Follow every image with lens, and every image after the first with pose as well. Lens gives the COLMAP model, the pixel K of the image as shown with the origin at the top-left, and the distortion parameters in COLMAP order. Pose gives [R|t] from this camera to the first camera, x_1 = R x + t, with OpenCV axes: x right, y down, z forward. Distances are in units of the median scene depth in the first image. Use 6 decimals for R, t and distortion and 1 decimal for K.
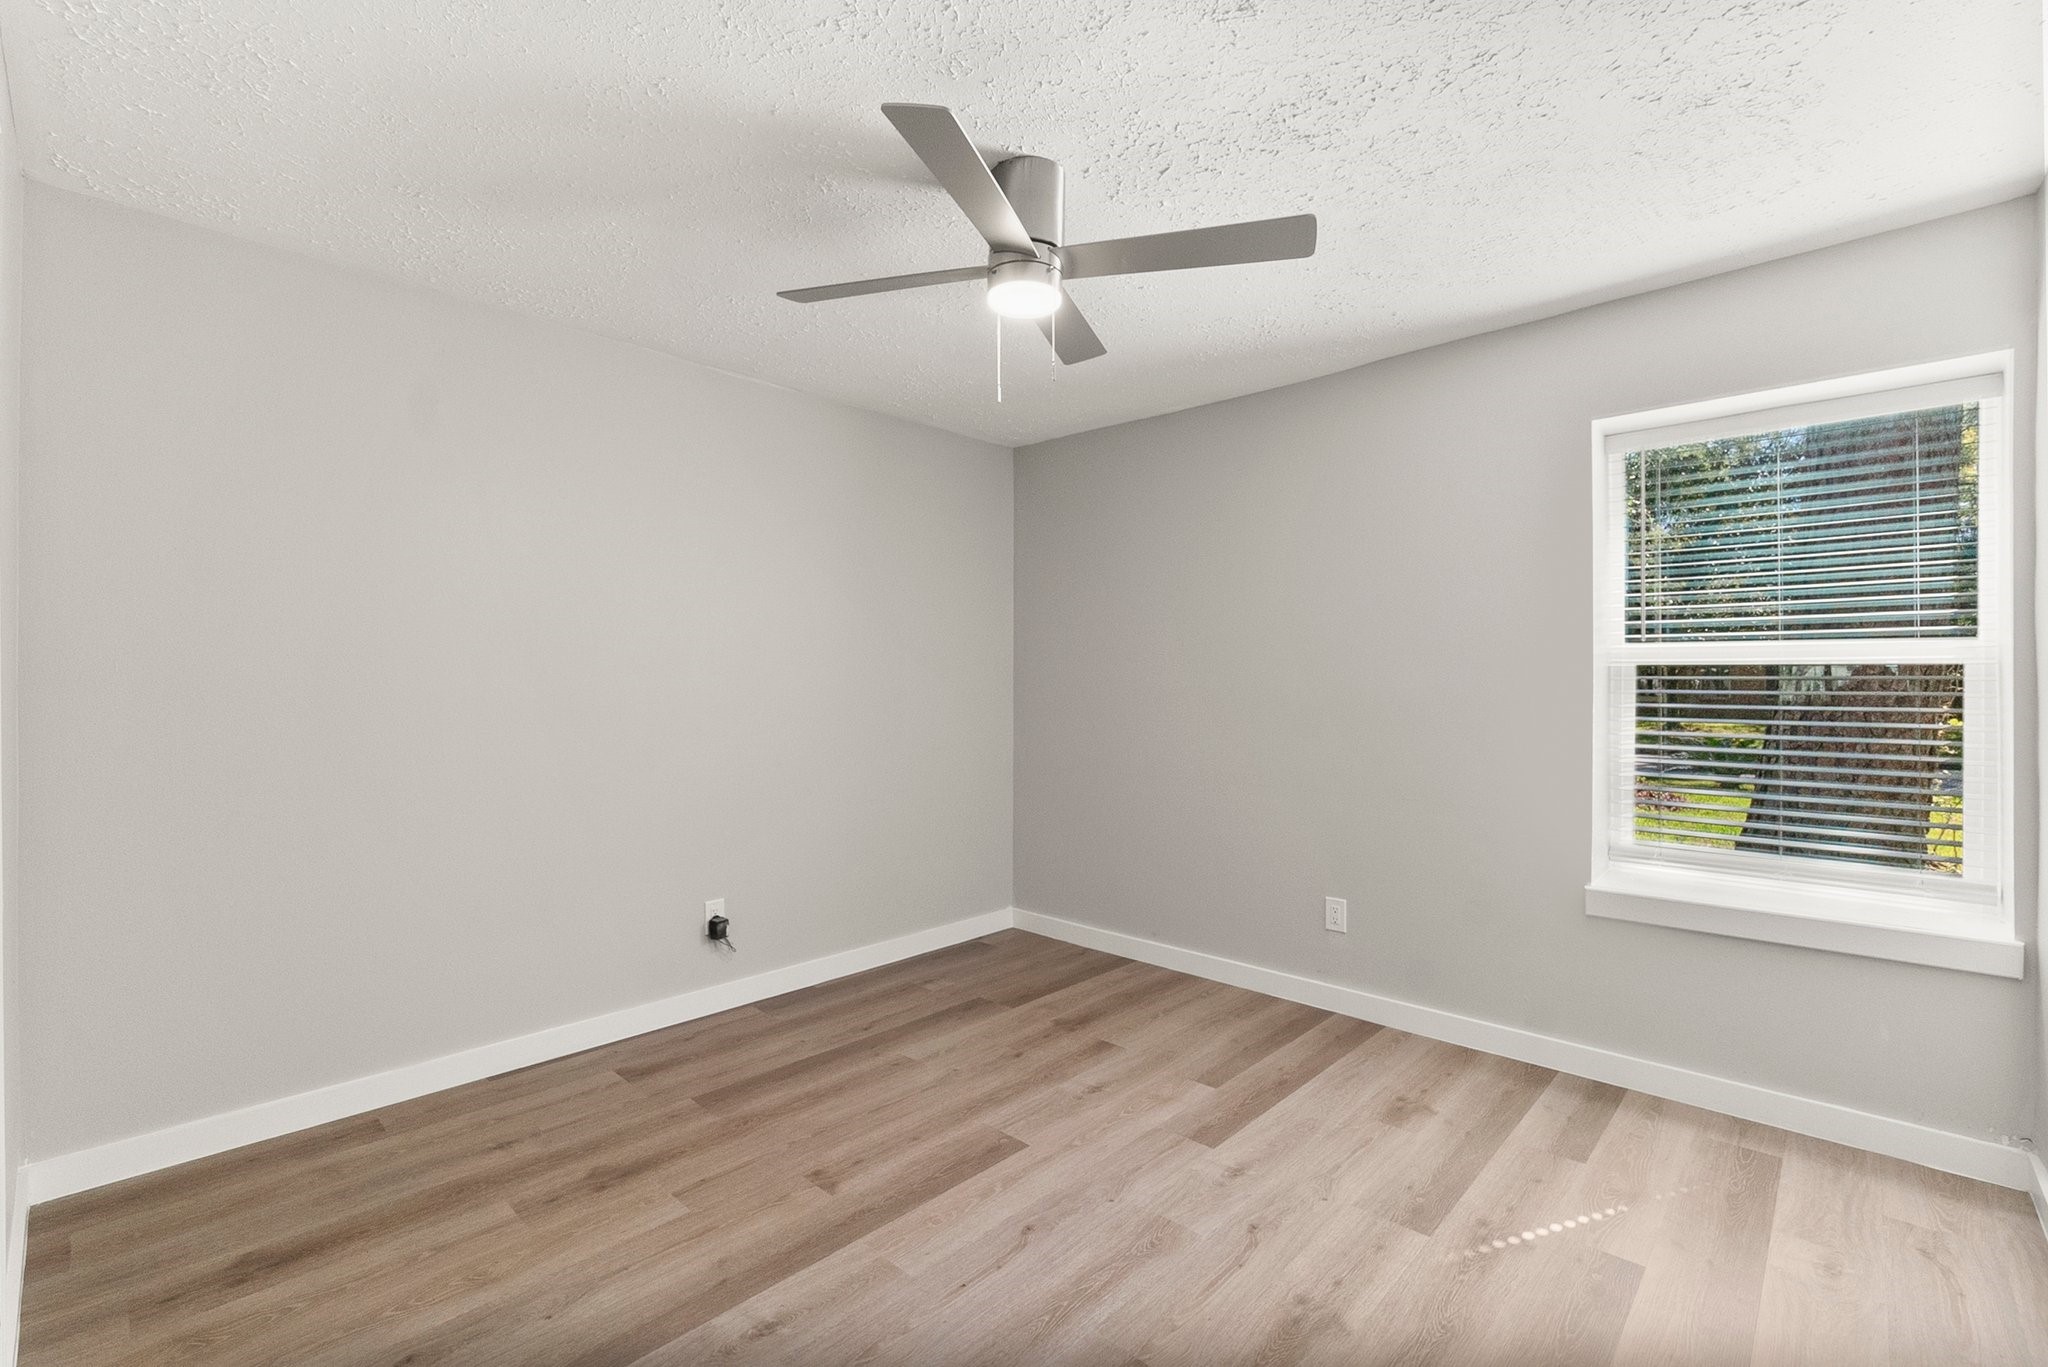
lens RADIAL K [[889.8, 0, 990.0], [0, 889.8, 687.2], [0, 0, 1]] dist [0.000244, 0.001770]
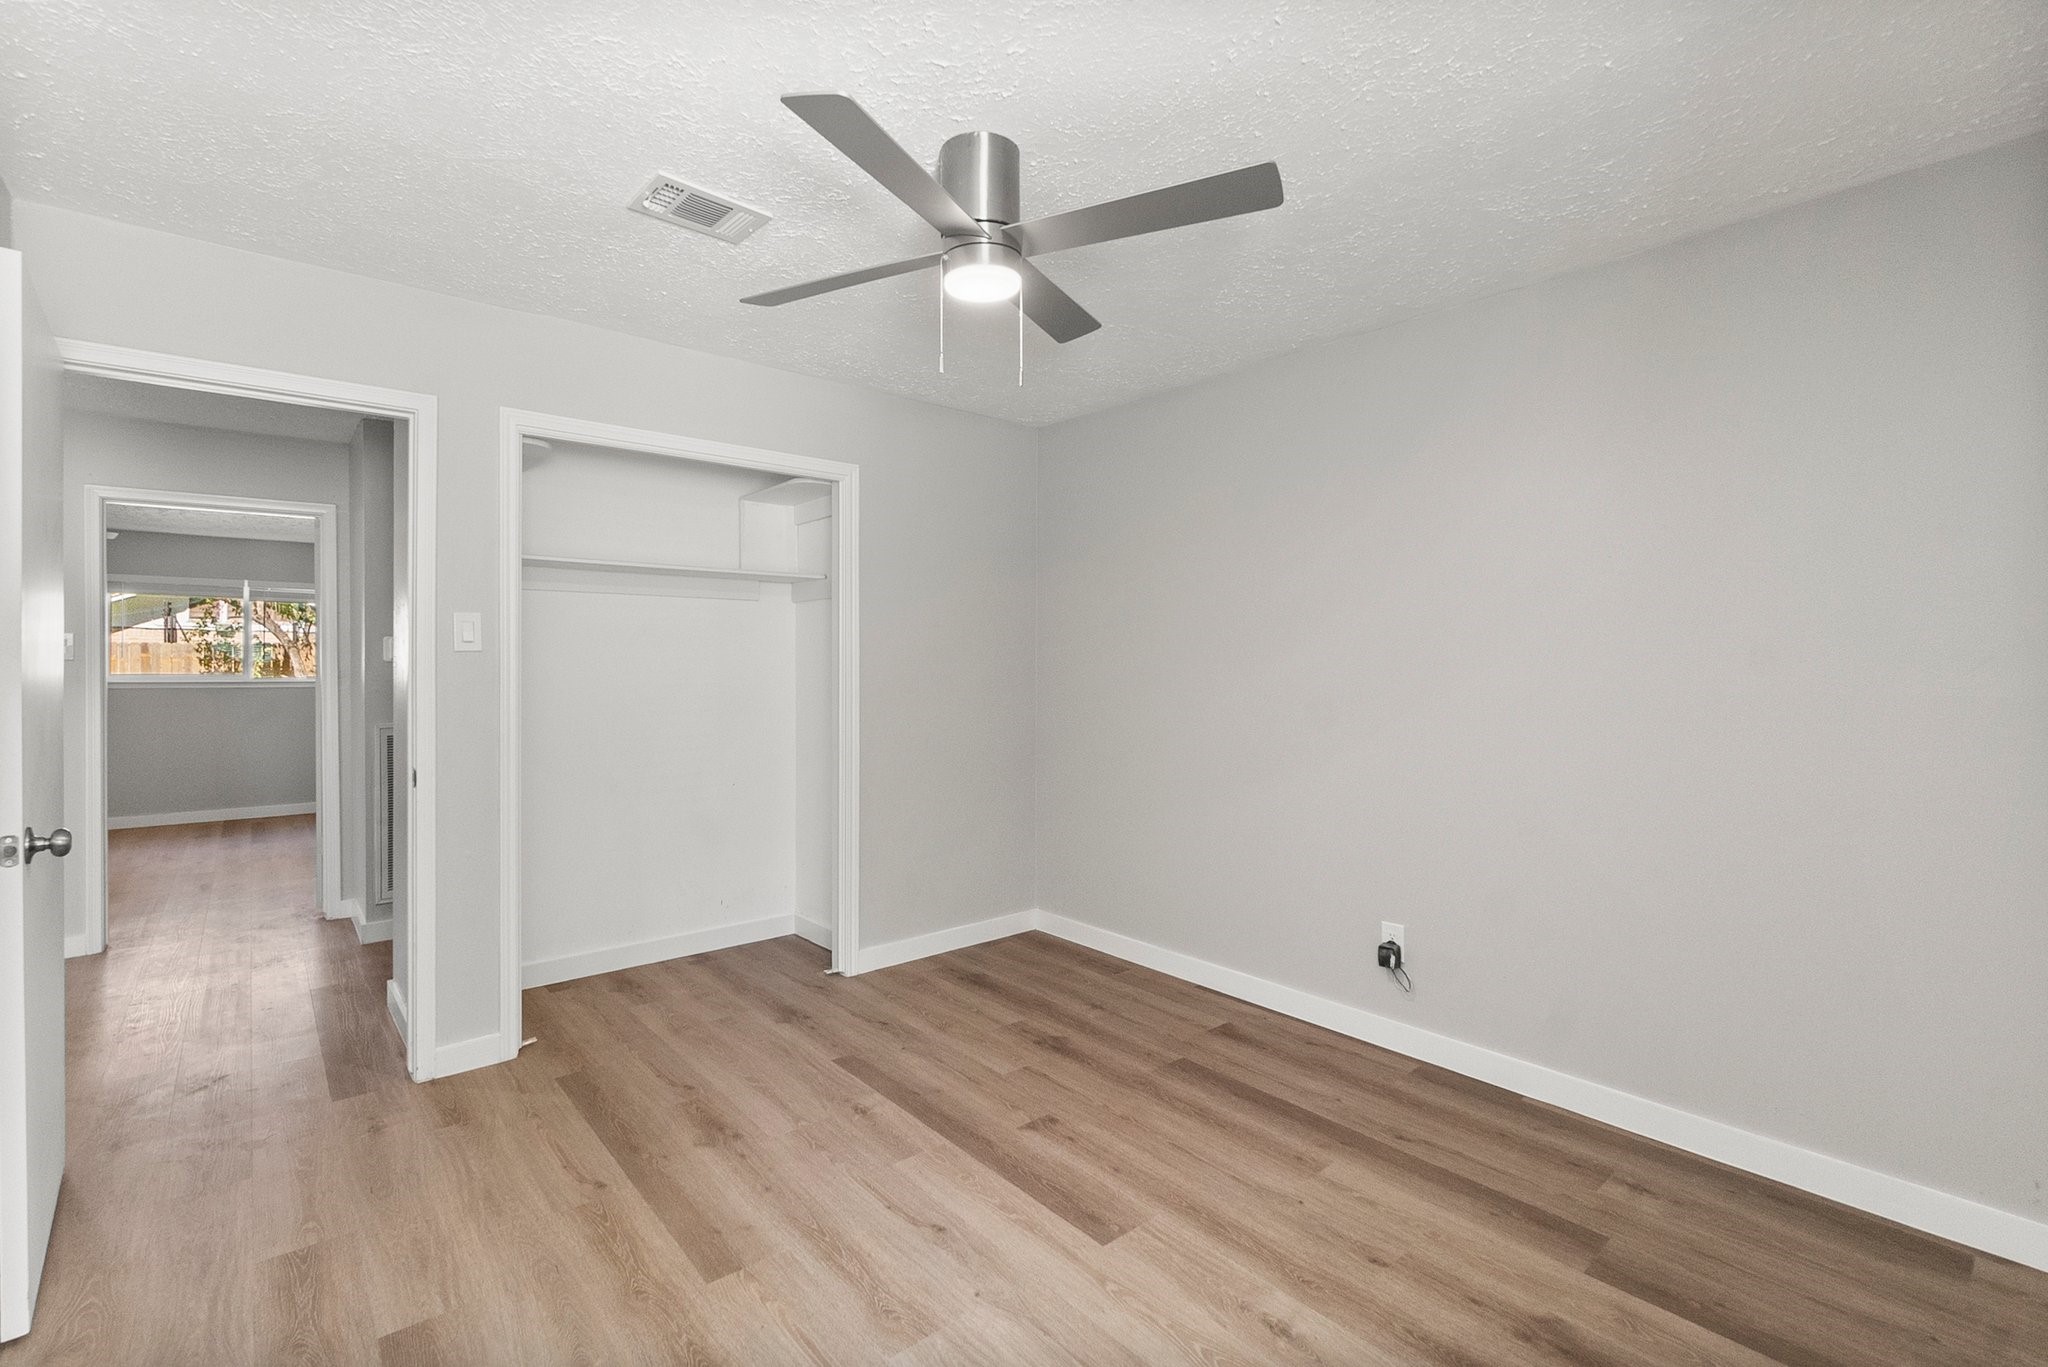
lens RADIAL K [[889.8, 0, 975.5], [0, 889.8, 665.9], [0, 0, 1]] dist [0.000244, 0.001770]
pose [[-0.106198, -0.001714, -0.994344, 0.827573], [-0.004940, 0.999987, -0.001196, -0.016916], [0.994333, 0.004785, -0.106205, 0.916931]]
